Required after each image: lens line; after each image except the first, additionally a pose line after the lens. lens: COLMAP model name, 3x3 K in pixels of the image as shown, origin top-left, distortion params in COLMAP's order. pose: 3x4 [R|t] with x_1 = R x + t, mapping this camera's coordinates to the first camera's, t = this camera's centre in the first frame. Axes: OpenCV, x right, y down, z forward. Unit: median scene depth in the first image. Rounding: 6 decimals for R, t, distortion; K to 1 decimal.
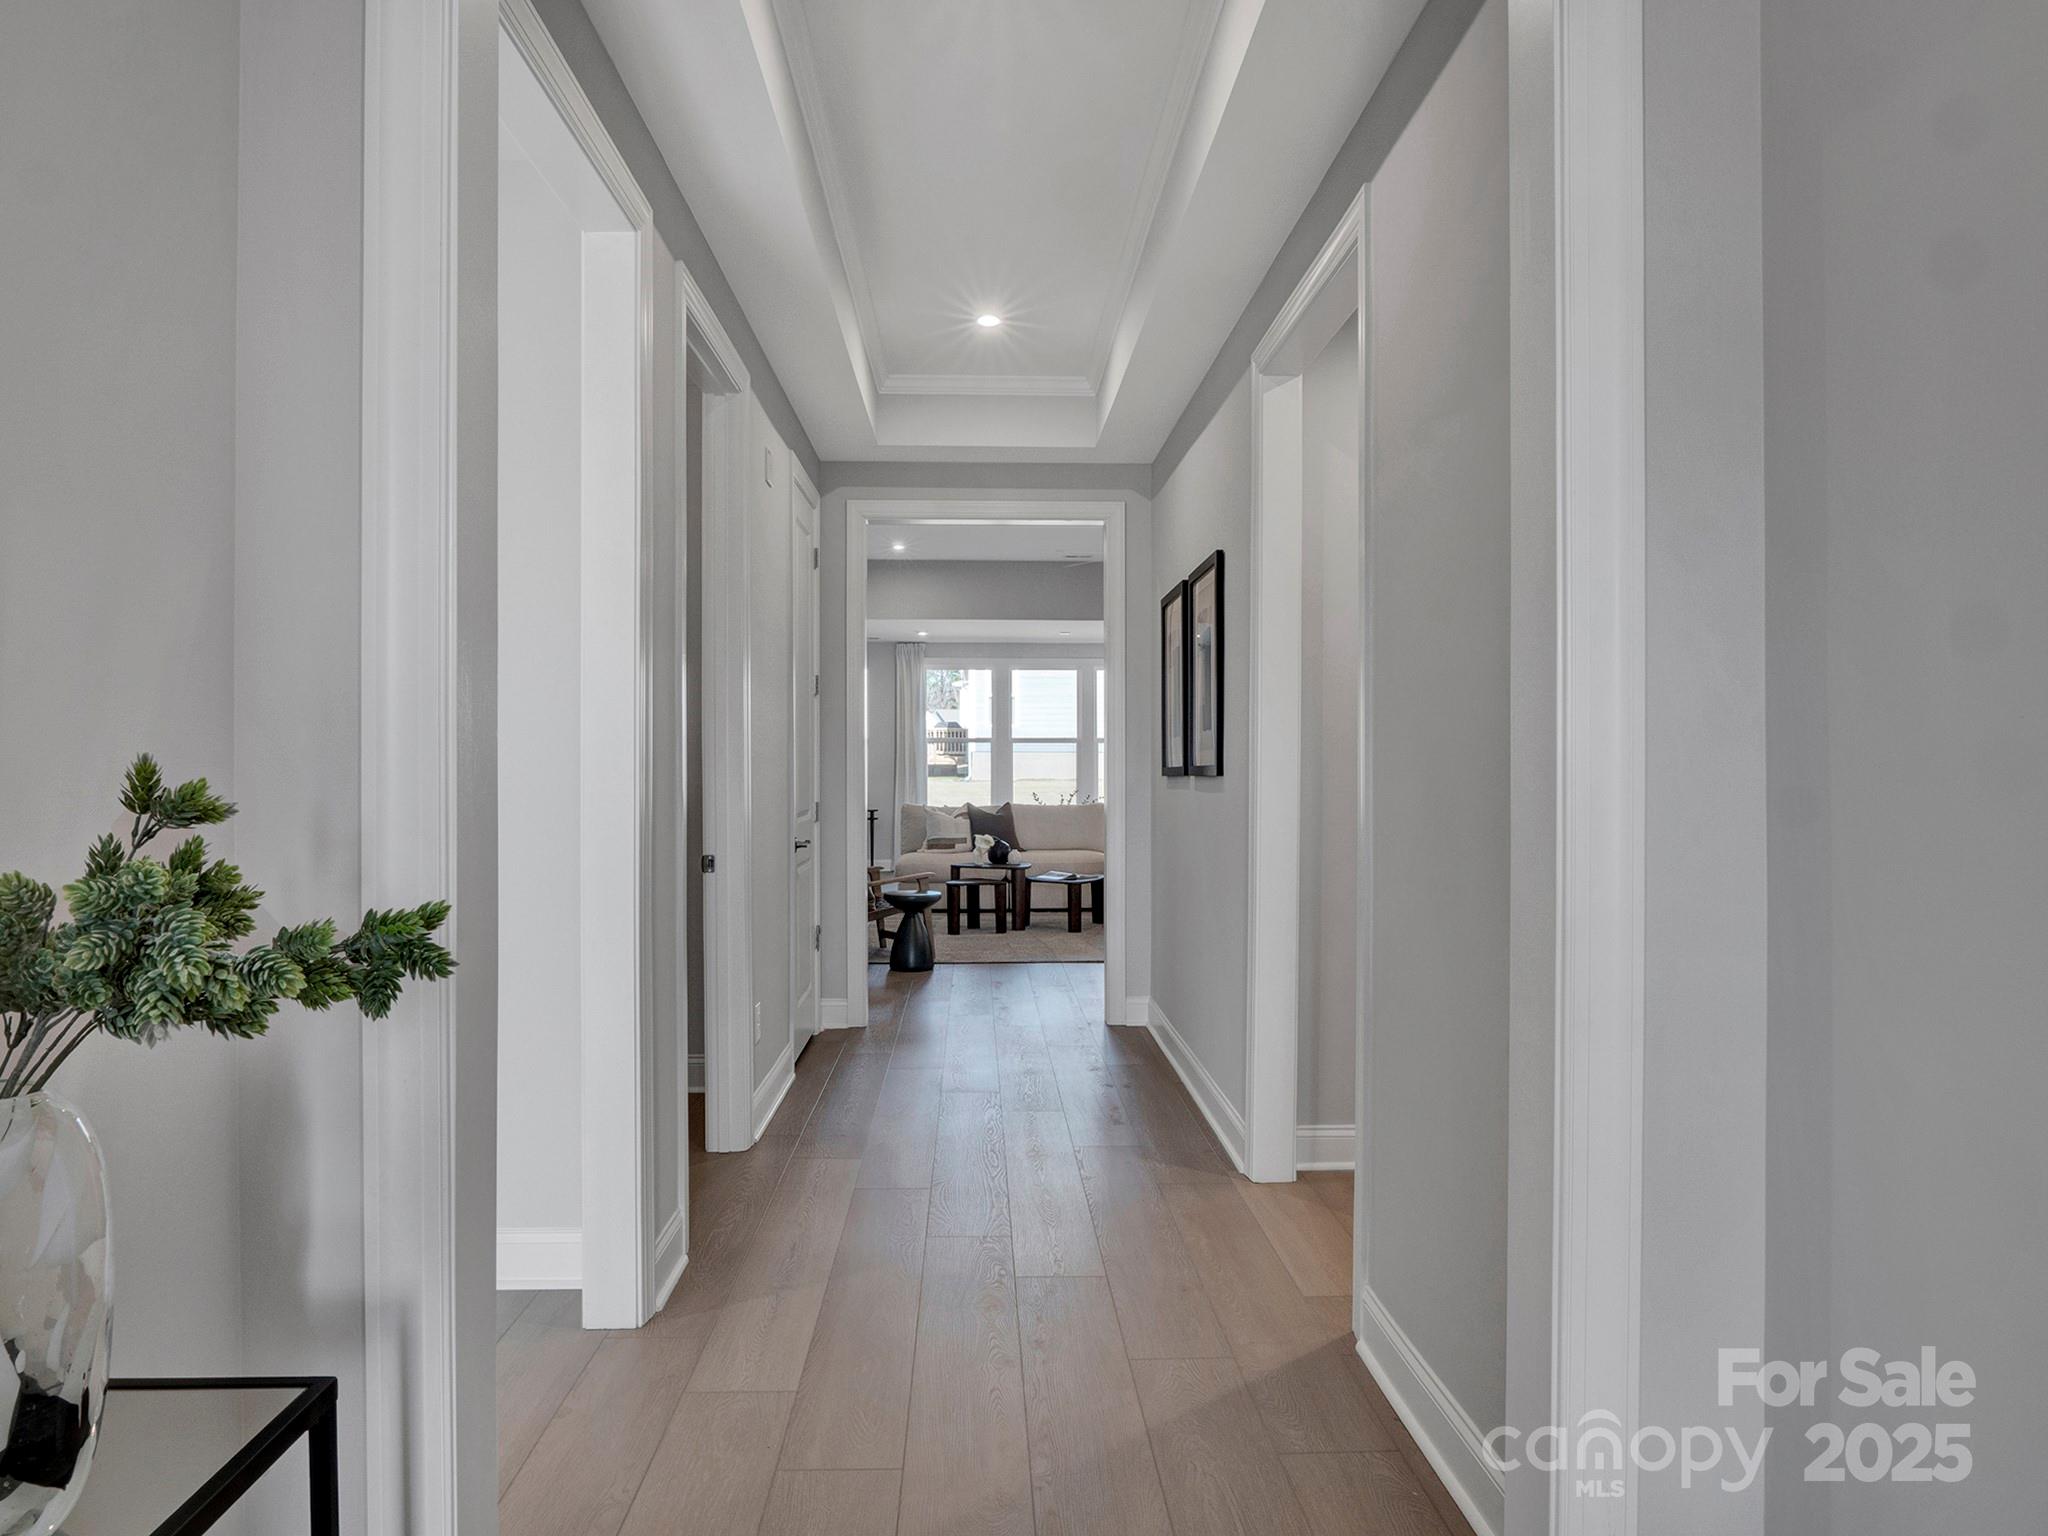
lens RADIAL K [[1256.1, 0, 1010.8], [0, 1256.1, 767.6], [0, 0, 1]] dist [-0.023823, 0.004857]
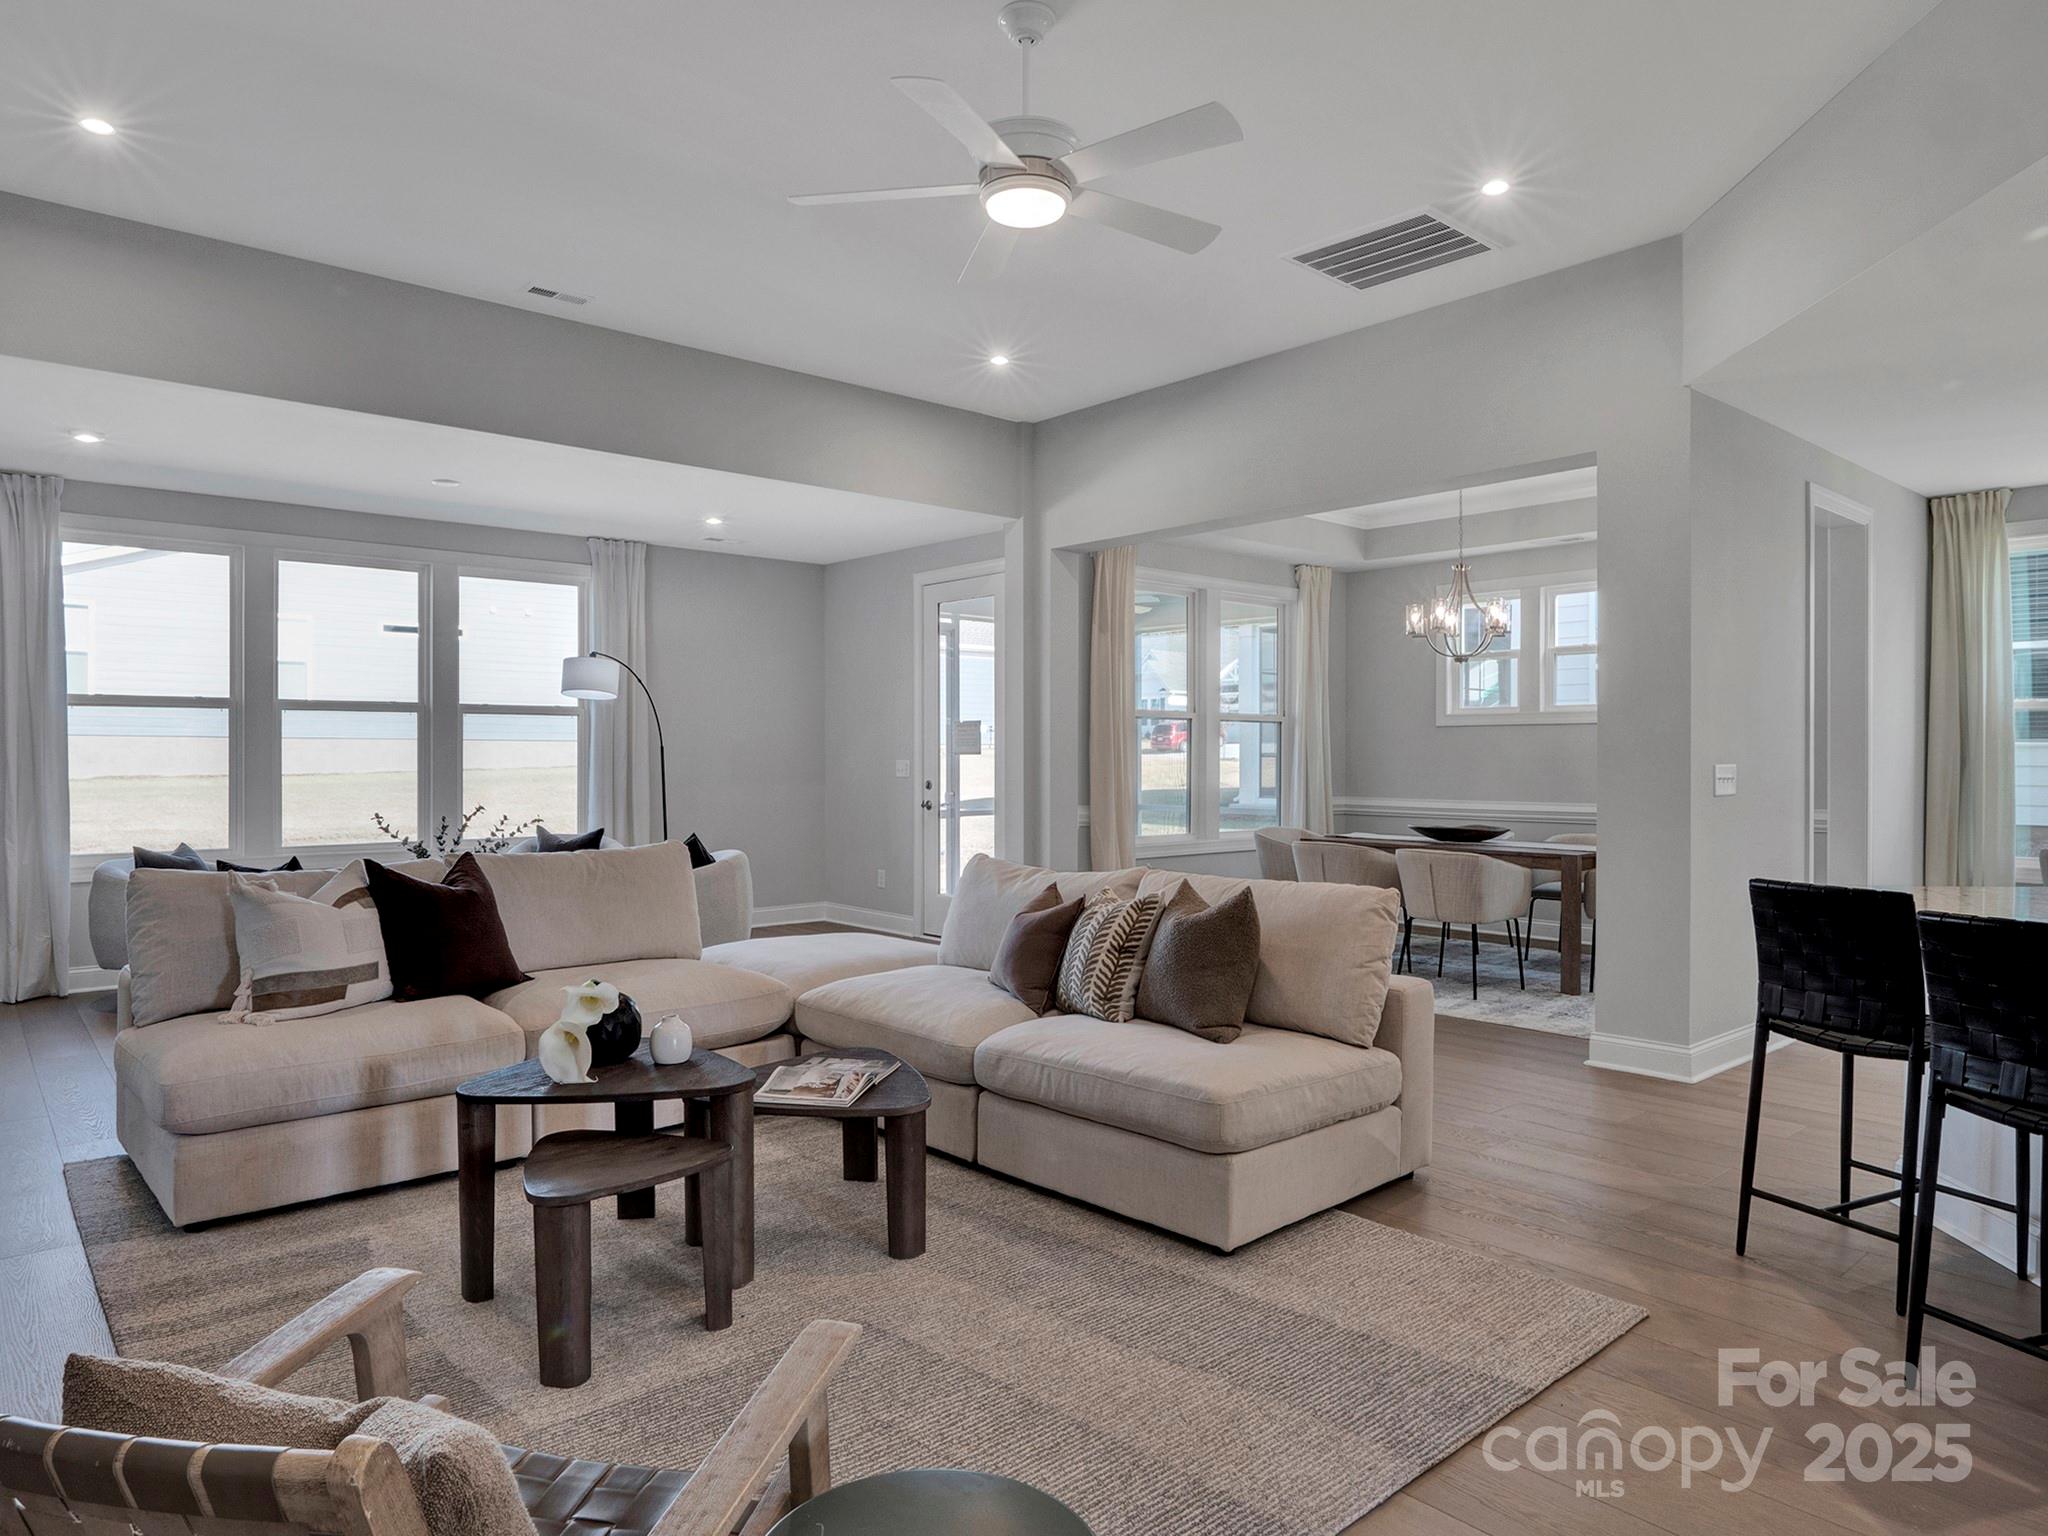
lens RADIAL K [[1256.1, 0, 1010.8], [0, 1256.1, 767.6], [0, 0, 1]] dist [-0.023823, 0.004857]
pose [[0.775897, -0.006661, 0.630825, -0.116959], [0.000626, 0.999952, 0.009788, -0.002060], [-0.630860, -0.007199, 0.775863, 0.617421]]
